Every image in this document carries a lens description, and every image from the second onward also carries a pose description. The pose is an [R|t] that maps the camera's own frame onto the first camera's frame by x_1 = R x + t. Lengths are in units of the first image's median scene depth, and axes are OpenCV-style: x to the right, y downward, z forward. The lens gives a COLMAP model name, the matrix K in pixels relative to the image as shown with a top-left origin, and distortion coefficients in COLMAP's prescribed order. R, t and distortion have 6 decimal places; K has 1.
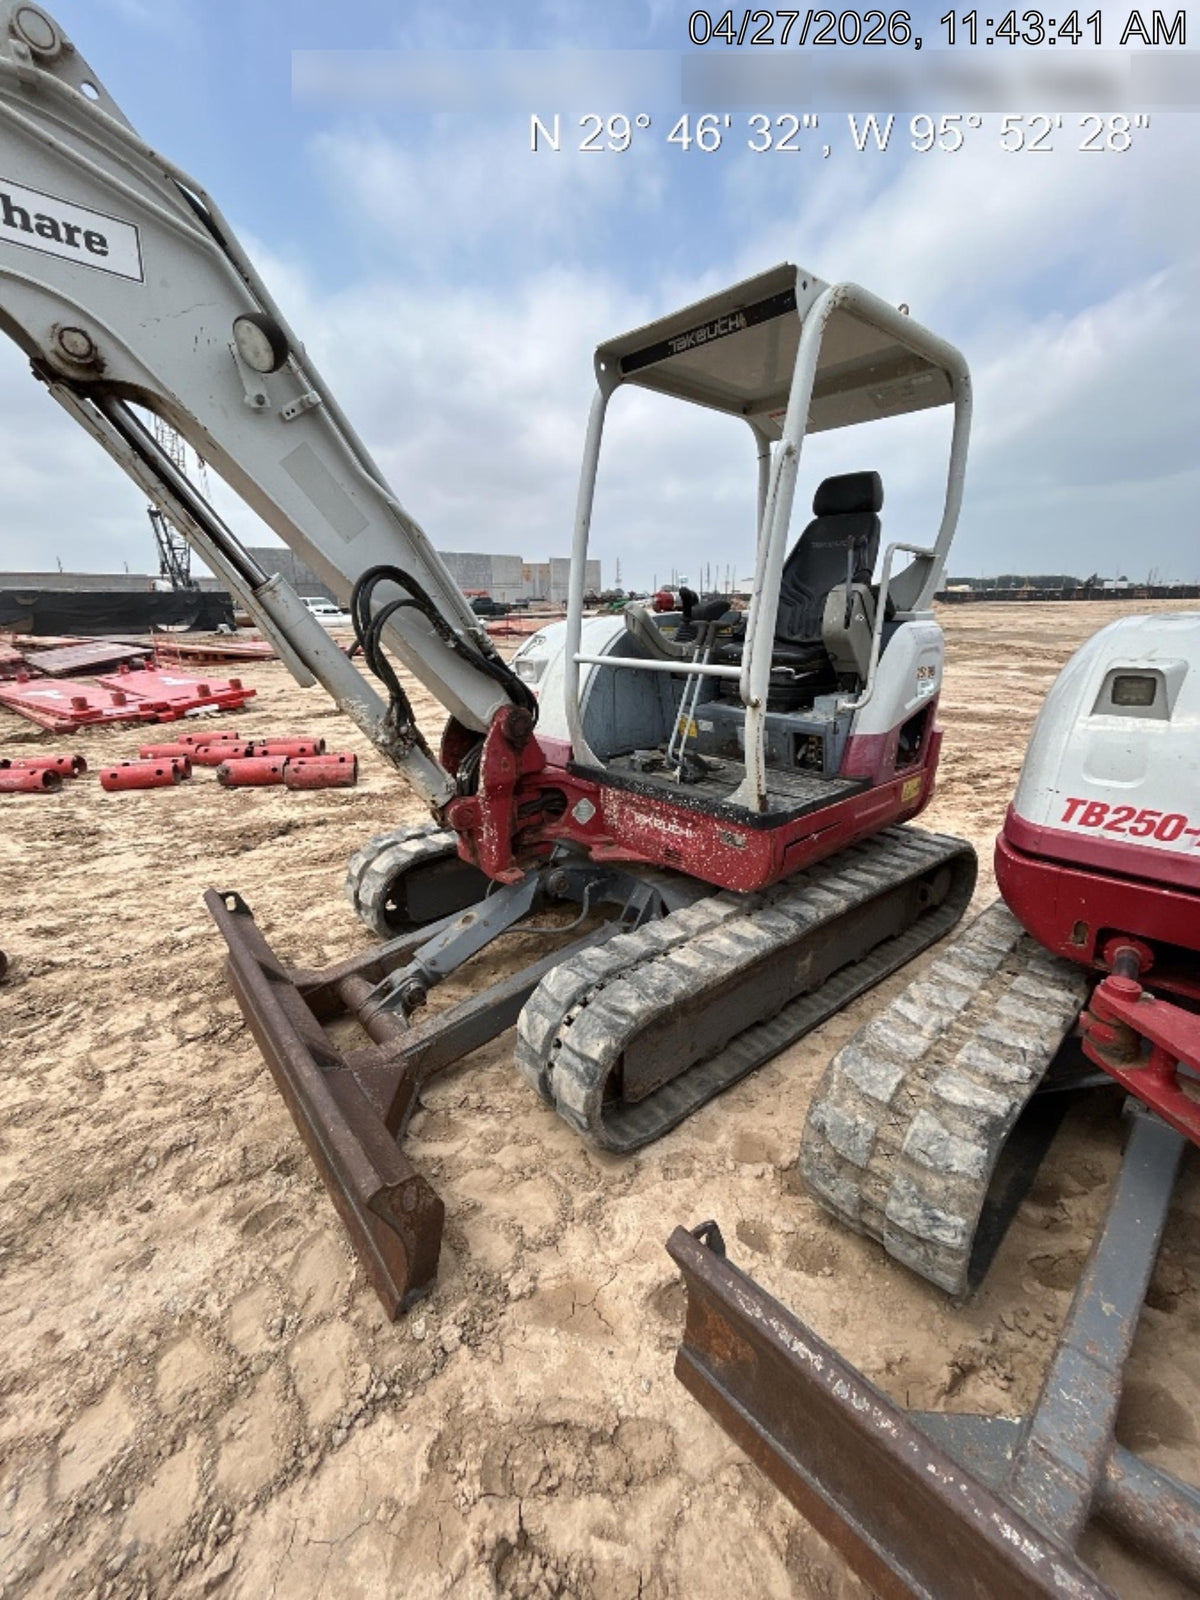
lens RADIAL K [[646.8, 0, 600.0], [0, 646.8, 800.0], [0, 0, 1]] dist [0.000278, 0.000384]
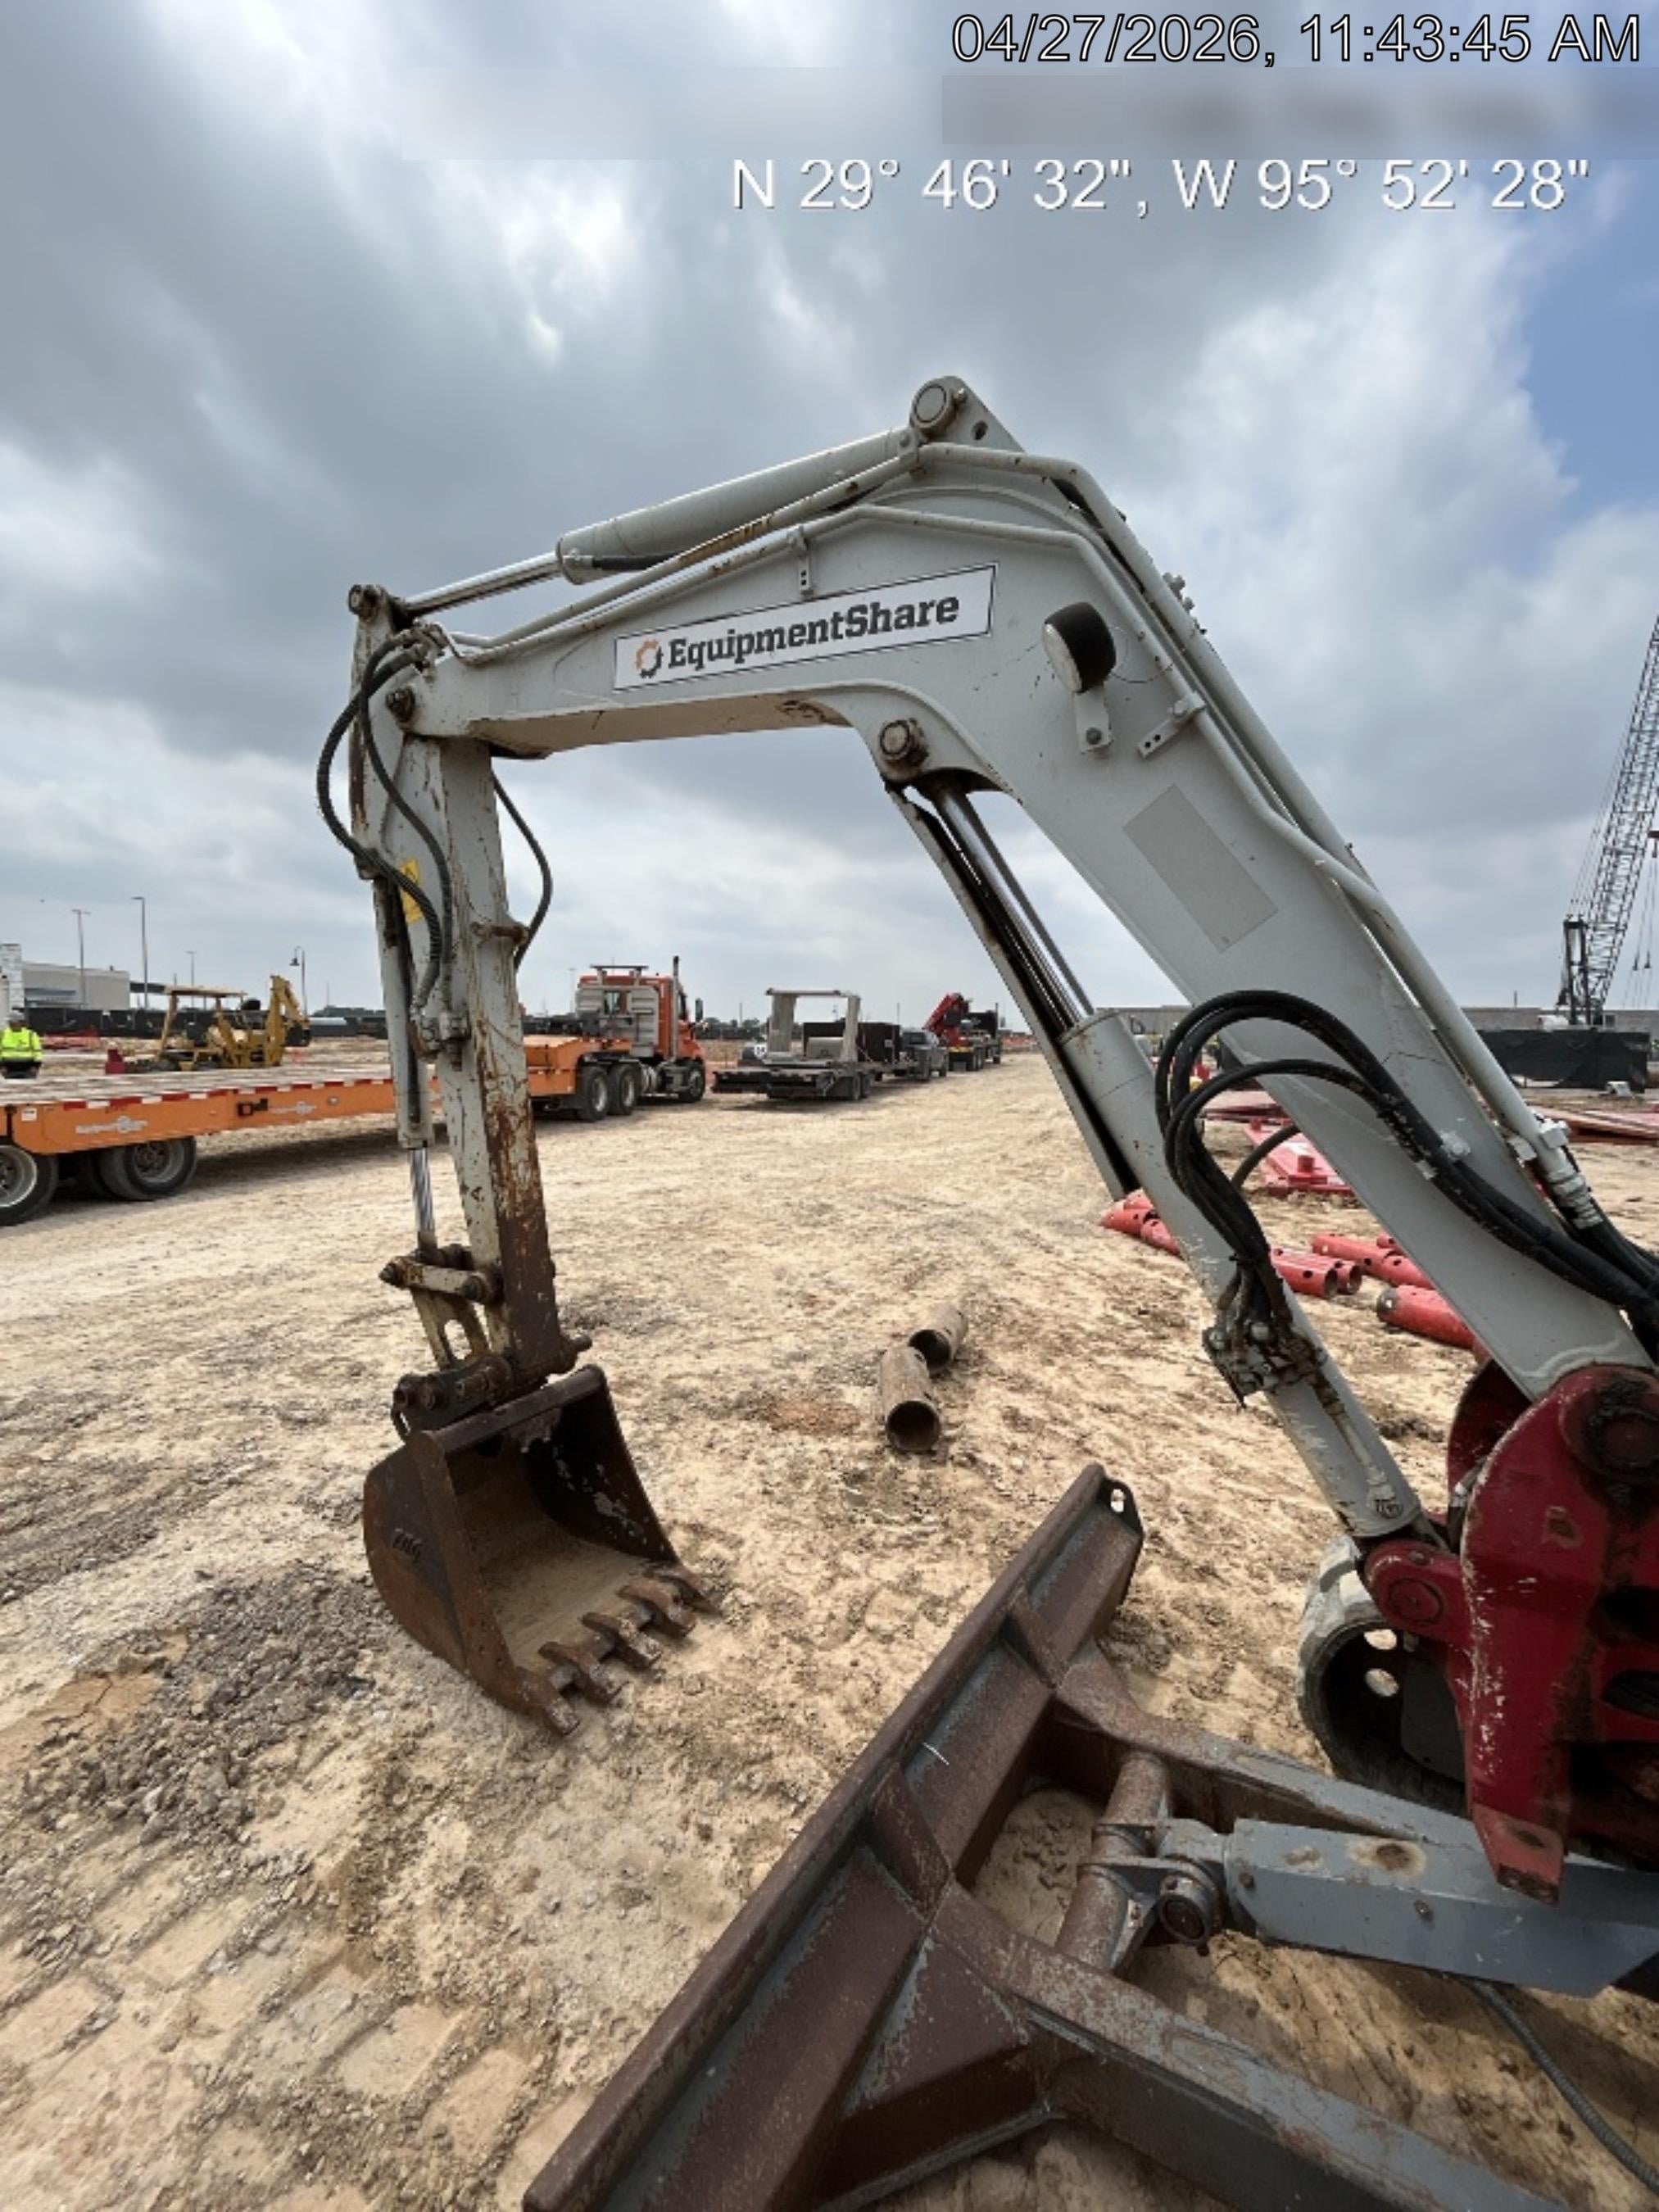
lens RADIAL K [[894.2, 0, 829.5], [0, 894.2, 1106.0], [0, 0, 1]] dist [0.000278, 0.000384]
pose [[0.309369, 0.100783, -0.945586, 0.160612], [-0.309596, 0.950868, 0.000055, -0.145917], [0.899133, 0.292733, 0.325372, 0.417824]]
